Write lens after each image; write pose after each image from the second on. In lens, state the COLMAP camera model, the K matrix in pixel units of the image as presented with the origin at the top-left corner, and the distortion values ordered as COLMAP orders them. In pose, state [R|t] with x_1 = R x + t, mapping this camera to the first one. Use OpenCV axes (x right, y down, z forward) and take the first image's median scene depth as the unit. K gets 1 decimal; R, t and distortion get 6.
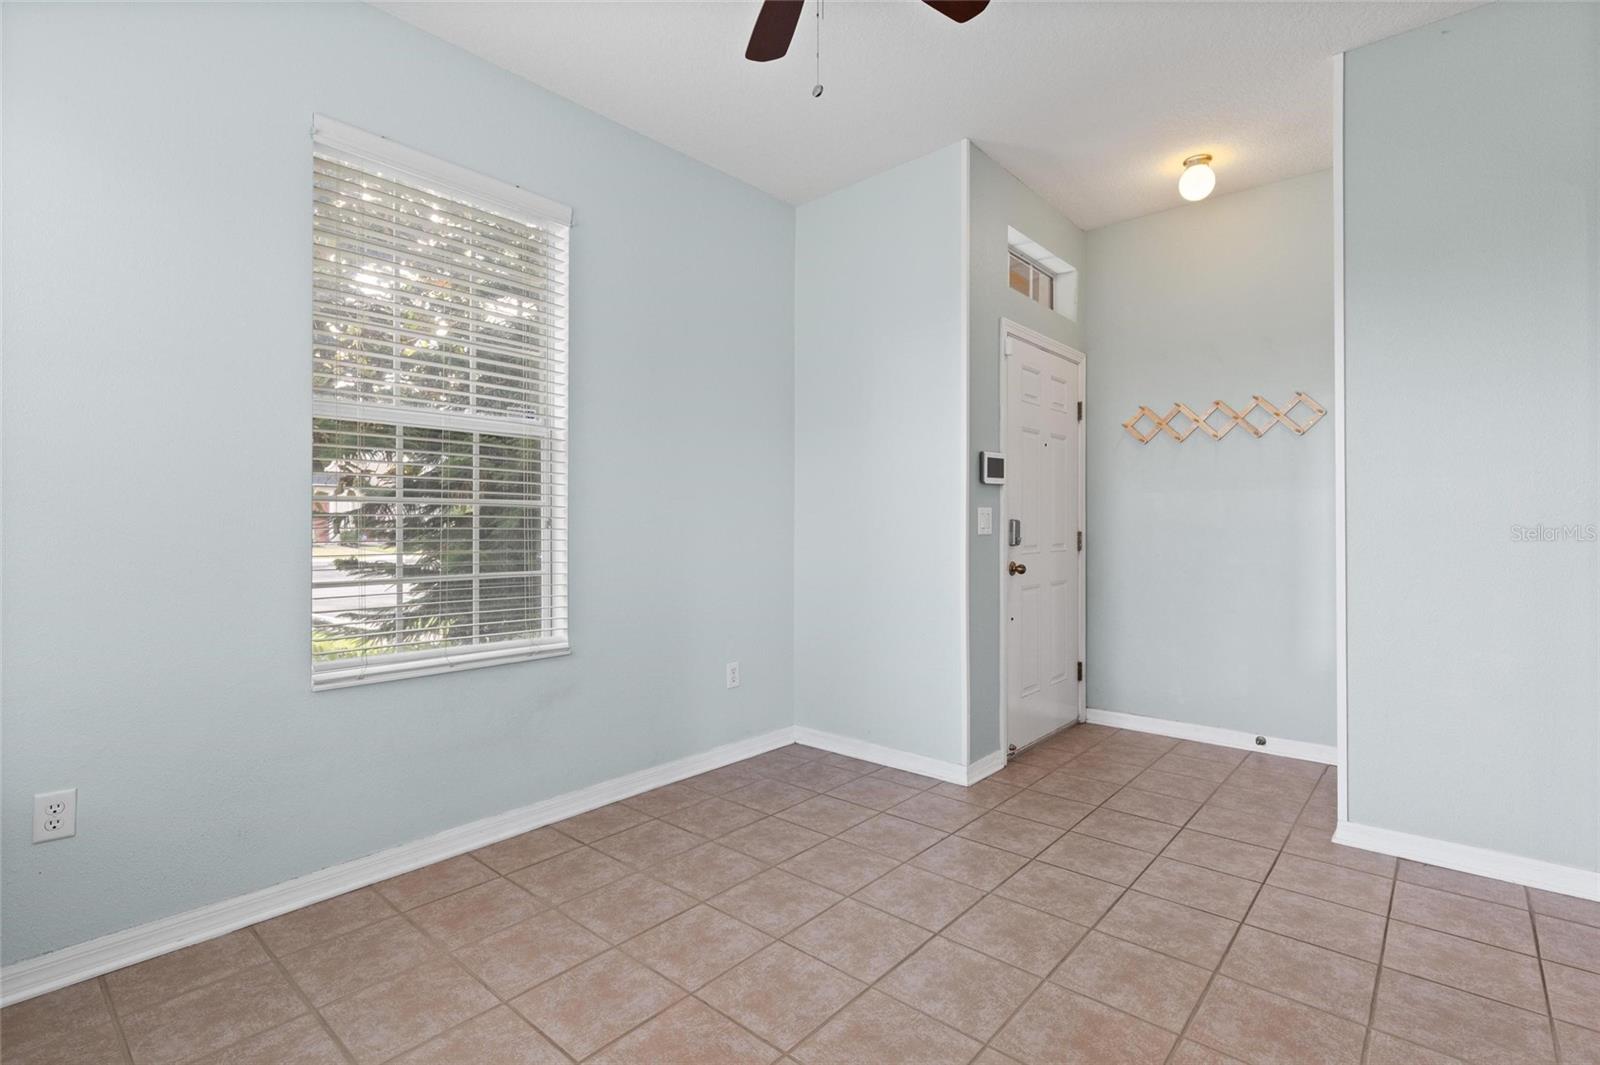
lens RADIAL K [[745.1, 0, 803.9], [0, 745.1, 522.1], [0, 0, 1]] dist [0.000124, 0.001276]
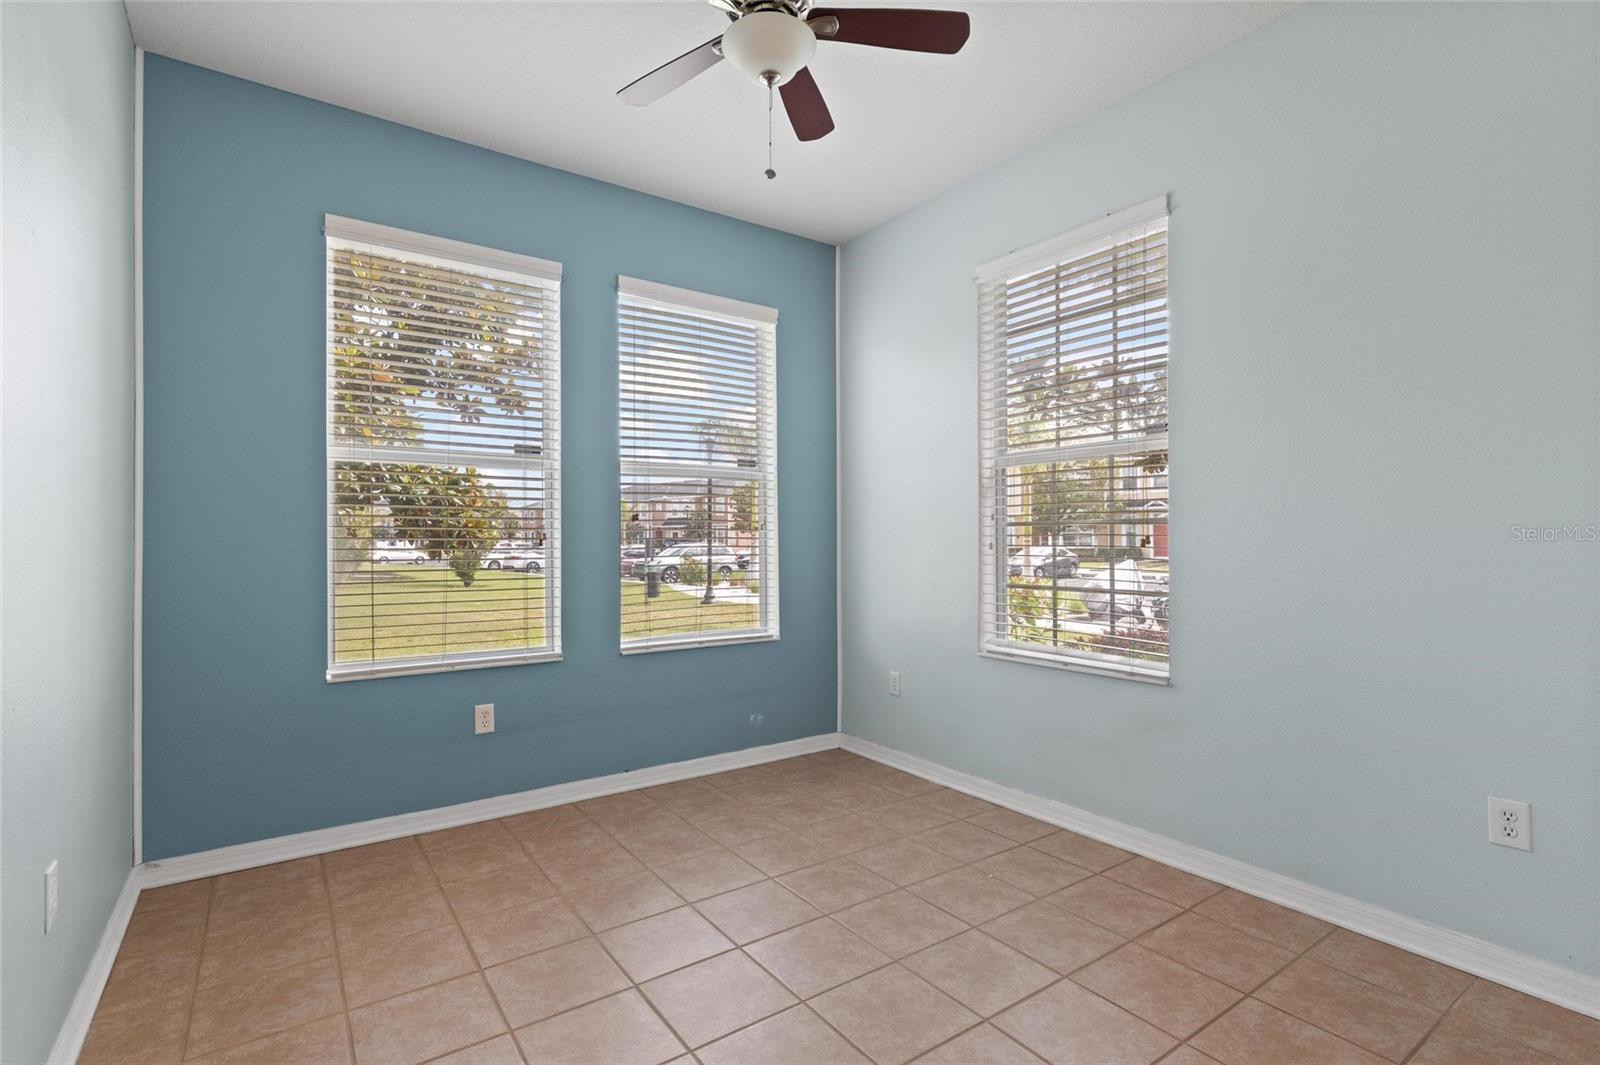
lens RADIAL K [[745.1, 0, 802.0], [0, 745.1, 541.5], [0, 0, 1]] dist [0.000124, 0.001276]
pose [[-0.233636, -0.003871, -0.972317, 0.772123], [0.002069, 0.999988, -0.004478, 0.005949], [0.972322, -0.003058, -0.233625, 0.894357]]
